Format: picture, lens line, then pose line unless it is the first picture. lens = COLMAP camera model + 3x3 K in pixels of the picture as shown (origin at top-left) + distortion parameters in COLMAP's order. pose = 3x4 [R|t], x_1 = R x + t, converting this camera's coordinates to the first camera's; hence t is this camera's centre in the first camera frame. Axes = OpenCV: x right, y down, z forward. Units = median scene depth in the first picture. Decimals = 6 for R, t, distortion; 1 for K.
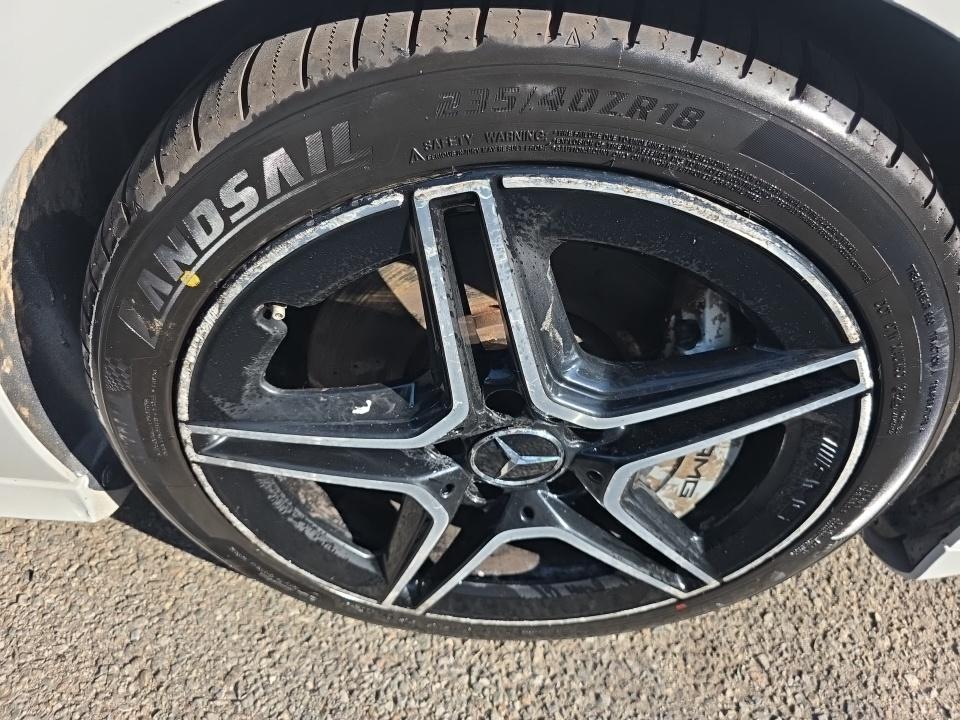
lens RADIAL K [[753.2, 0, 506.0], [0, 753.2, 360.7], [0, 0, 1]] dist [0.011442, -0.029748]
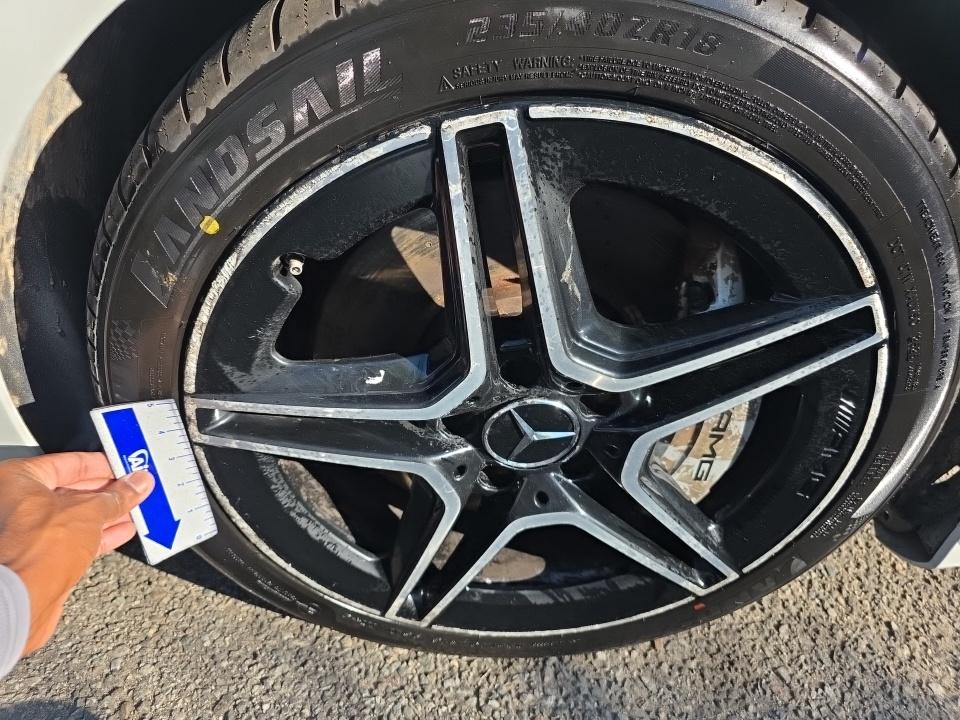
lens RADIAL K [[750.0, 0, 495.0], [0, 750.0, 358.2], [0, 0, 1]] dist [0.012218, -0.029921]
pose [[0.998873, -0.023966, 0.040978, -0.063153], [0.029167, 0.990894, -0.131451, 0.142115], [-0.037455, 0.132498, 0.990475, 0.025487]]
